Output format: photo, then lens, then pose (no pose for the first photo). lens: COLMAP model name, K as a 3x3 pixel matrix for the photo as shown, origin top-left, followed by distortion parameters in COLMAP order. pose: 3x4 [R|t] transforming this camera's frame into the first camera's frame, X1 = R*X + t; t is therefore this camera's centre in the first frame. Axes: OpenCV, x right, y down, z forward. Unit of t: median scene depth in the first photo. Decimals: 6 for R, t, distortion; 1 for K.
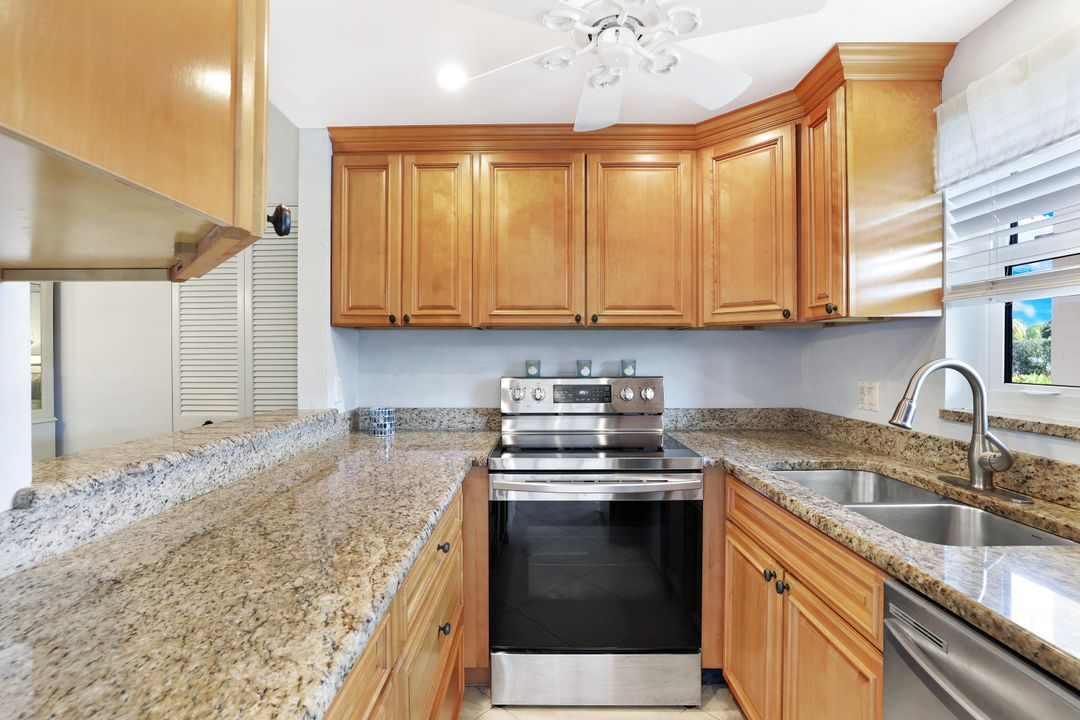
lens RADIAL K [[482.7, 0, 537.9], [0, 482.7, 357.4], [0, 0, 1]] dist [-0.025817, 0.002074]
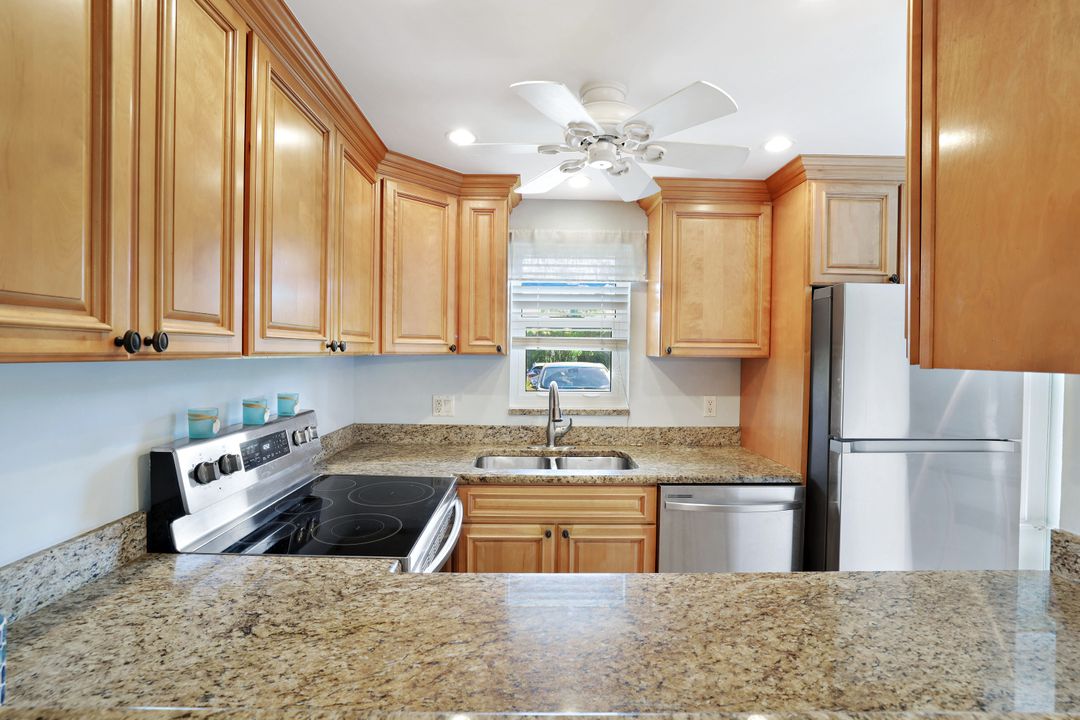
lens RADIAL K [[482.7, 0, 539.2], [0, 482.7, 359.9], [0, 0, 1]] dist [-0.025817, 0.002074]
pose [[-0.025784, -0.013359, 0.999578, -1.548250], [-0.006110, 0.999894, 0.013205, -0.159949], [-0.999649, -0.005767, -0.025863, 1.650613]]
